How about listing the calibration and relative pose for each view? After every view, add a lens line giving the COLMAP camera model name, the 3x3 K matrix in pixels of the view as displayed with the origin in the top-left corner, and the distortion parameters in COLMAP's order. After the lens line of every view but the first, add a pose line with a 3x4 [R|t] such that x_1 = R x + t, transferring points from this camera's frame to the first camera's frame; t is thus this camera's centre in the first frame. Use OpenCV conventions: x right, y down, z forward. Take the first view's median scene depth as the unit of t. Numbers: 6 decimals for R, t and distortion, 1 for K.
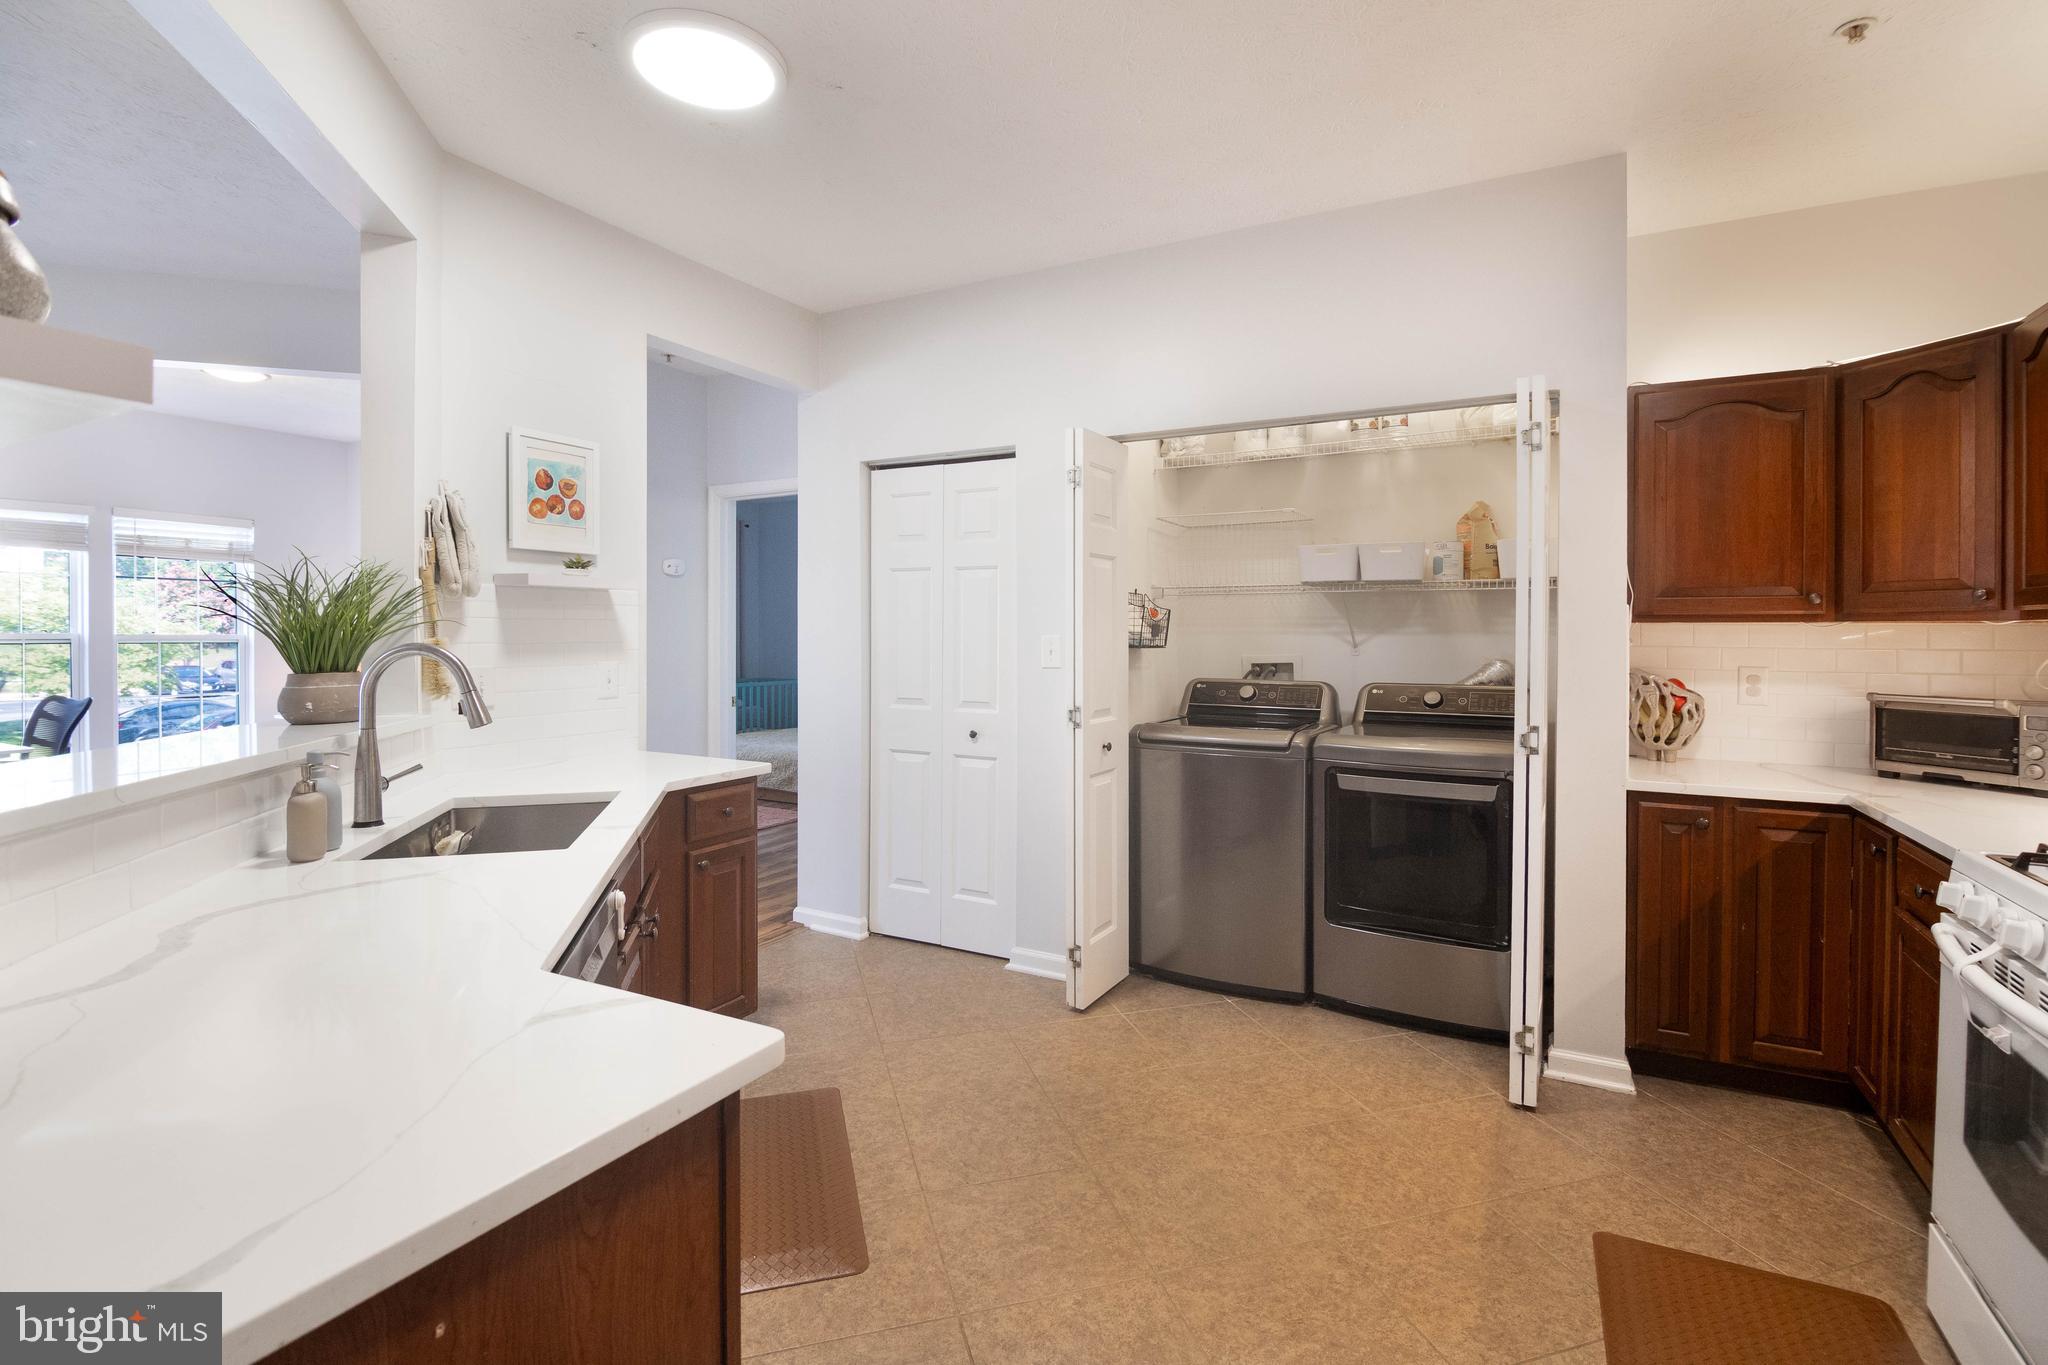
lens RADIAL K [[928.4, 0, 1058.4], [0, 928.4, 641.2], [0, 0, 1]] dist [-0.016895, 0.000257]
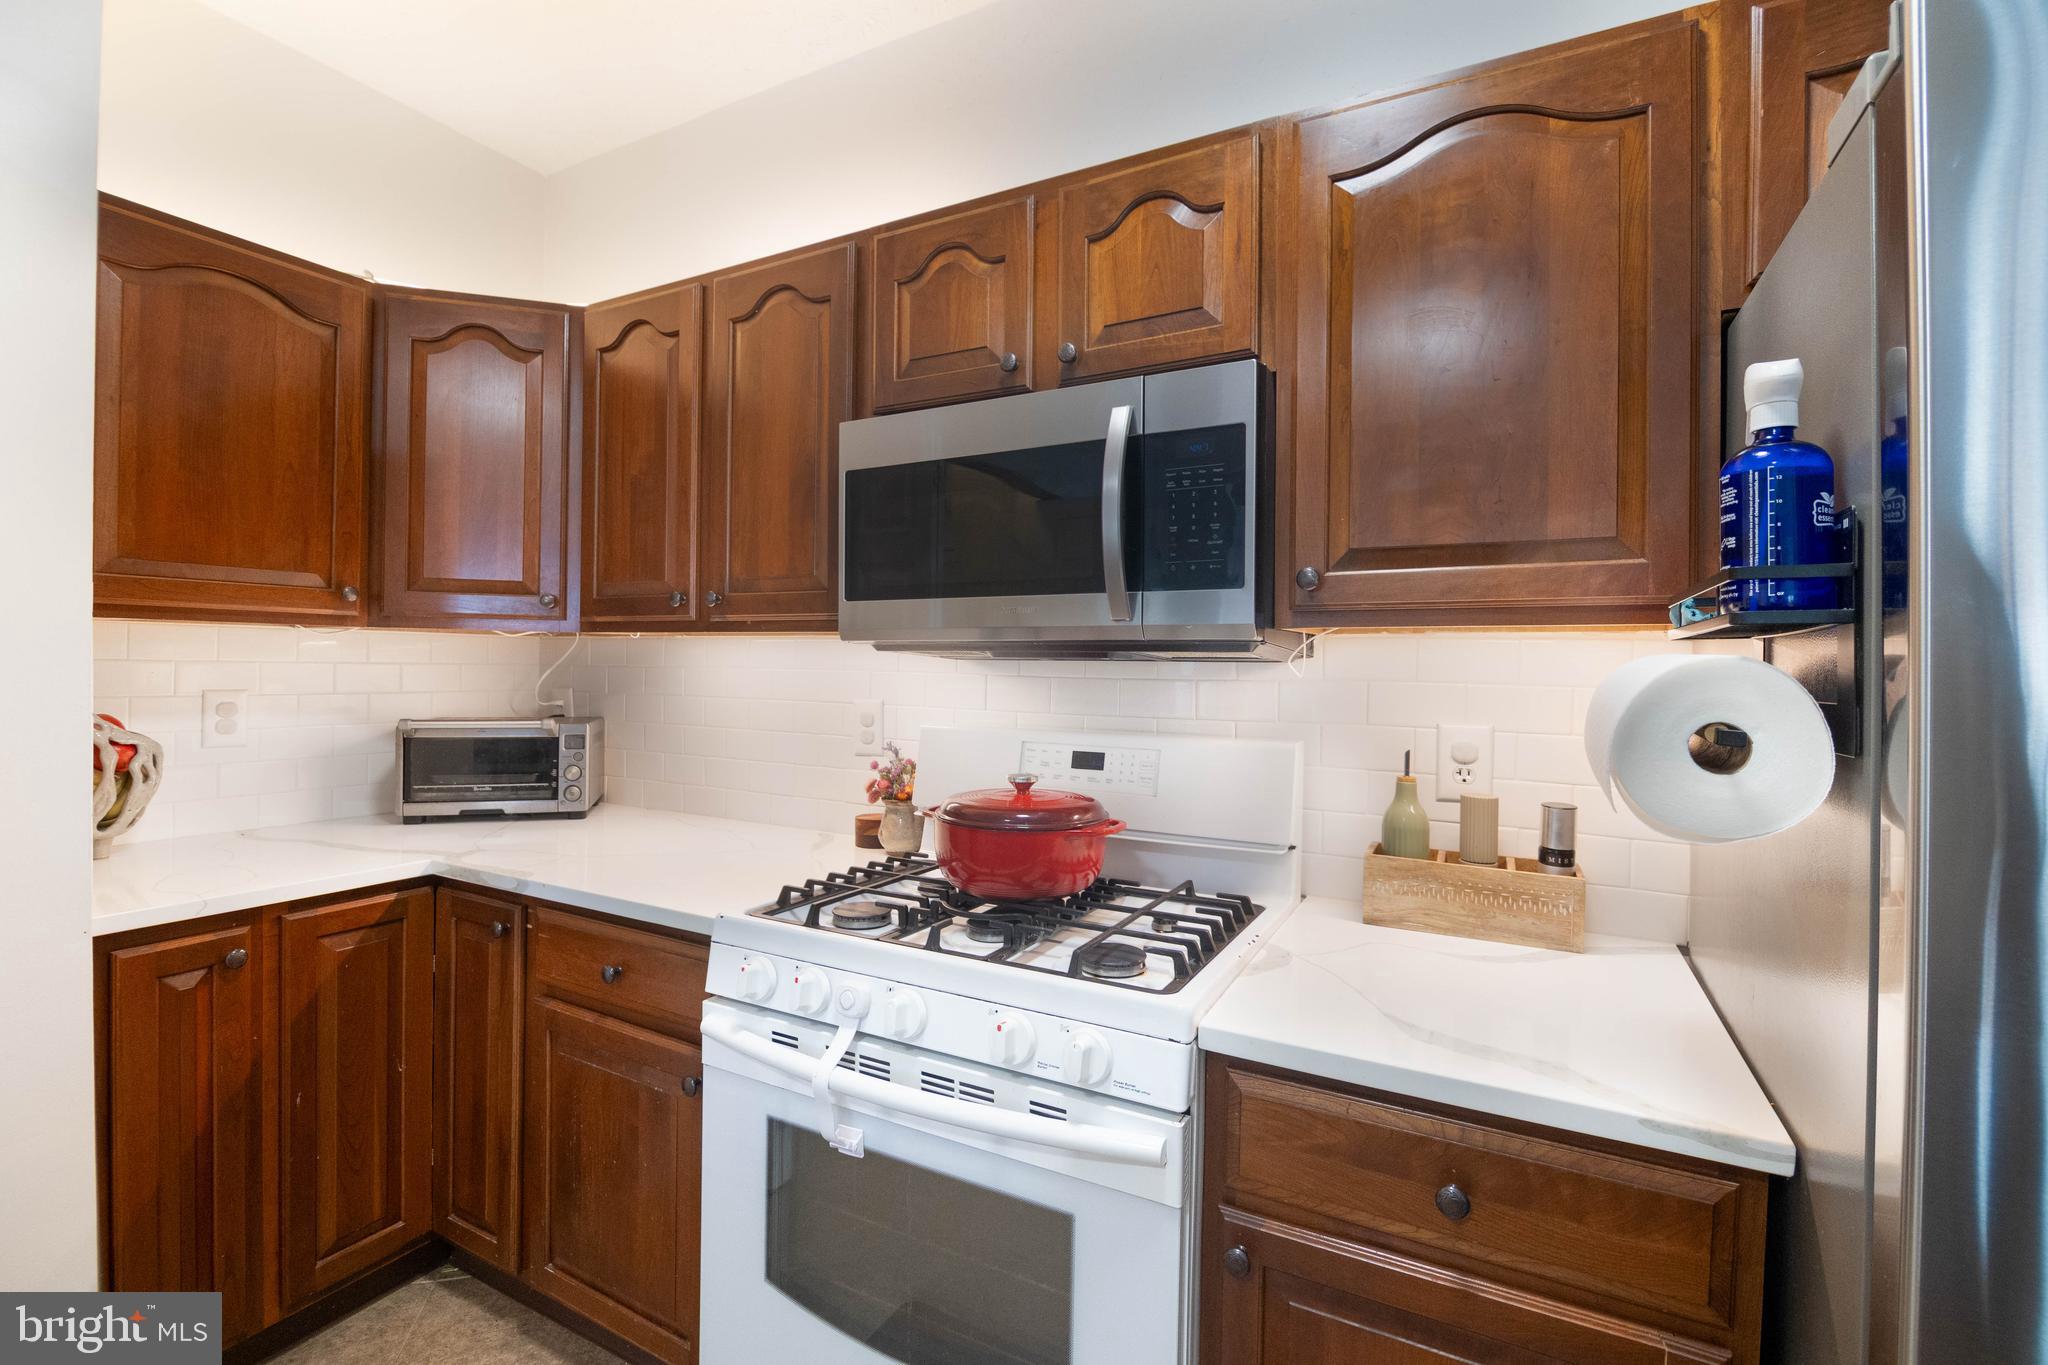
lens RADIAL K [[928.4, 0, 1003.1], [0, 928.4, 663.9], [0, 0, 1]] dist [-0.016895, 0.000257]
pose [[0.033728, -0.008813, 0.999392, 0.119765], [-0.005425, 0.999945, 0.009001, -0.000892], [-0.999416, -0.005725, 0.033678, 0.461758]]
